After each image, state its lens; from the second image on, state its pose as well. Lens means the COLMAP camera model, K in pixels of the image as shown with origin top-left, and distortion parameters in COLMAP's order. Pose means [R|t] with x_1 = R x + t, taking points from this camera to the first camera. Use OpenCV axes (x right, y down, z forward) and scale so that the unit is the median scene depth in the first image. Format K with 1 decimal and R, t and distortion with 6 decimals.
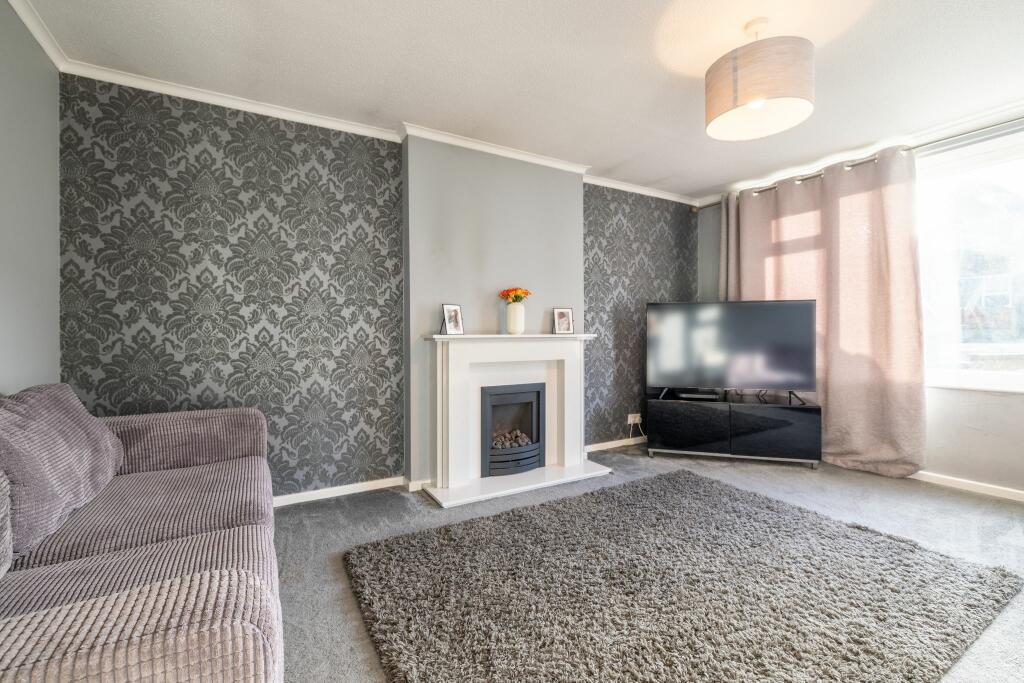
lens RADIAL K [[438.0, 0, 505.4], [0, 438.0, 337.9], [0, 0, 1]] dist [-0.000349, 0.000140]
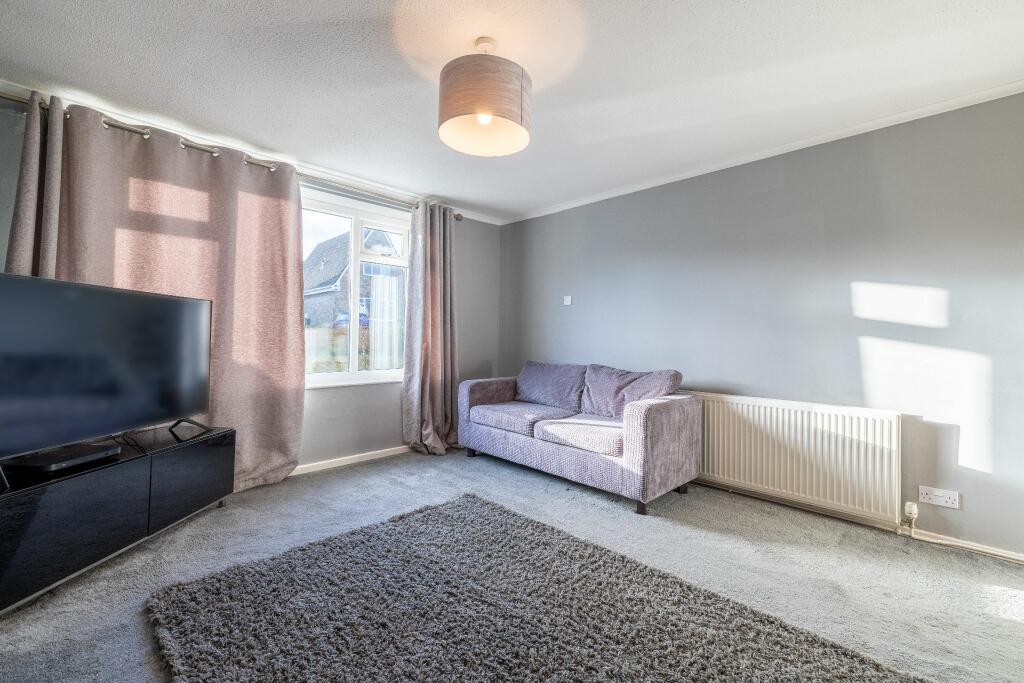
lens RADIAL K [[438.0, 0, 505.4], [0, 438.0, 337.9], [0, 0, 1]] dist [-0.000349, 0.000140]
pose [[-0.236516, 0.008461, 0.971591, -0.149346], [0.008692, 0.999940, -0.006592, -0.004901], [-0.971589, 0.006886, -0.236576, 0.451009]]
